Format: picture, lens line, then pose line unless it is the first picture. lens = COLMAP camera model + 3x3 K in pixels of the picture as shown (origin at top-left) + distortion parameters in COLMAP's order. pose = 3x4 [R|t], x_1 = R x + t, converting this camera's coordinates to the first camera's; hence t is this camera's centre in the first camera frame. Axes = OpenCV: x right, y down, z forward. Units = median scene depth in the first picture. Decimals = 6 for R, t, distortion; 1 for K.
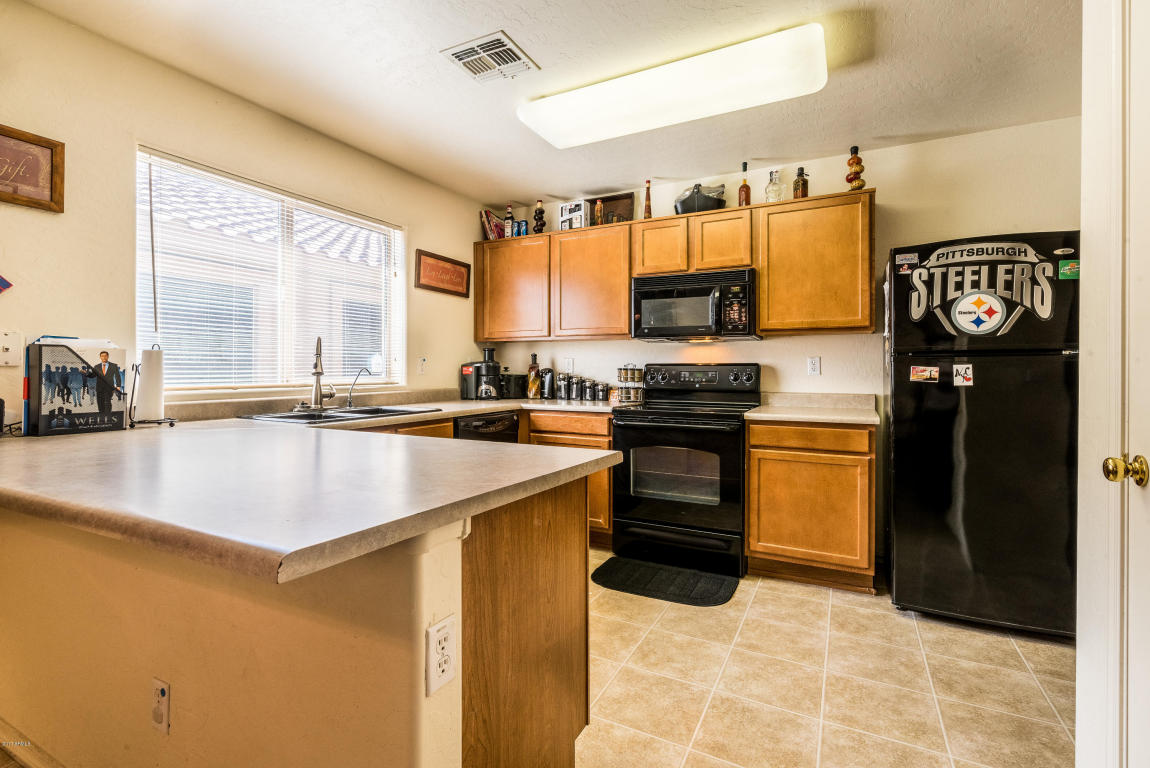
lens RADIAL K [[533.4, 0, 577.5], [0, 533.4, 369.7], [0, 0, 1]] dist [-0.000342, -0.000174]
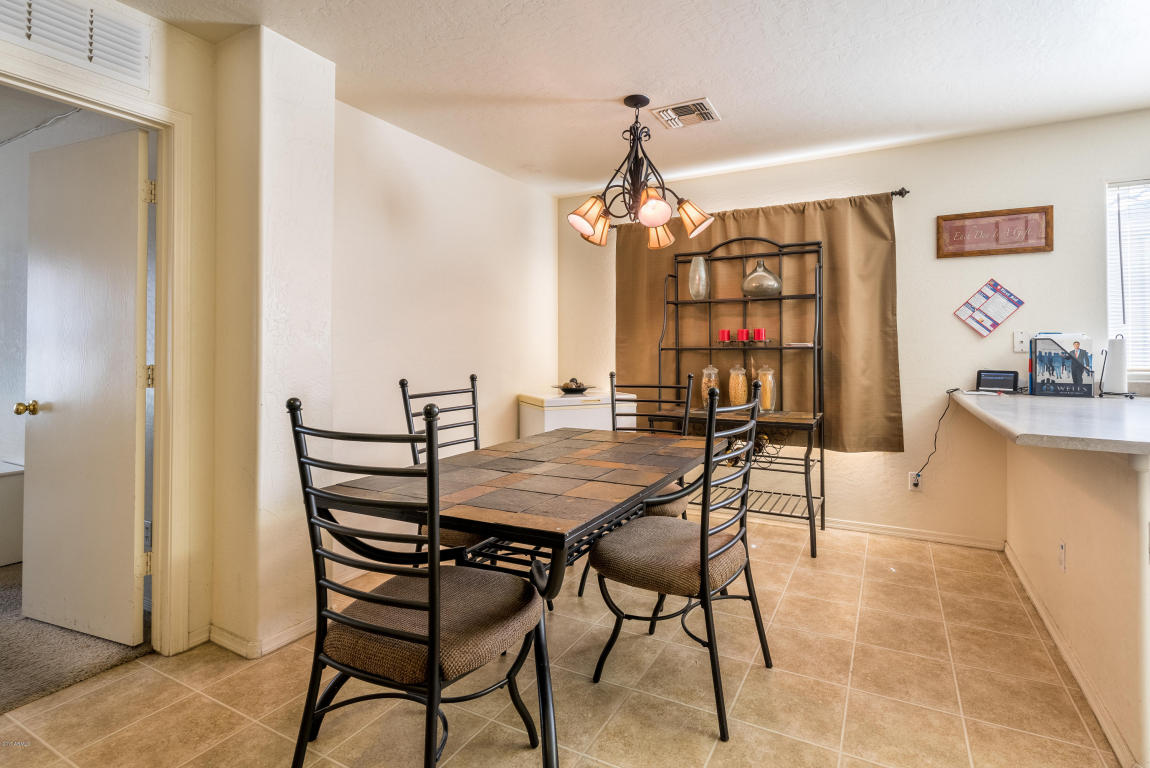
lens RADIAL K [[541.5, 0, 604.2], [0, 541.5, 345.5], [0, 0, 1]] dist [0.000017, -0.007503]
pose [[-0.010173, -0.012816, -0.999866, 0.564721], [0.001202, 0.999917, -0.012829, -0.006449], [0.999948, -0.001332, -0.010157, -0.256741]]
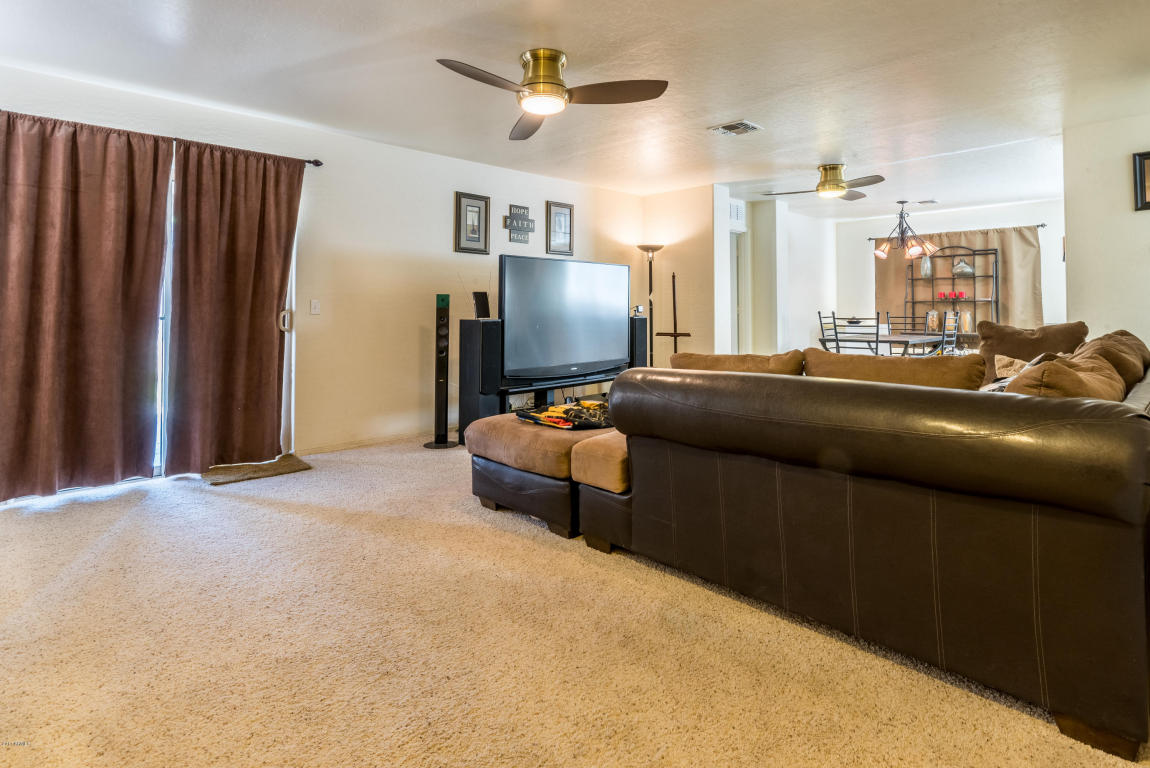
lens RADIAL K [[604.9, 0, 533.9], [0, 604.9, 298.5], [0, 0, 1]] dist [0.000296, -0.000104]
pose [[-0.347401, -0.018206, -0.937540, 3.548418], [0.000551, 0.999807, -0.019619, 0.038791], [0.937716, -0.007332, -0.347324, -1.039575]]
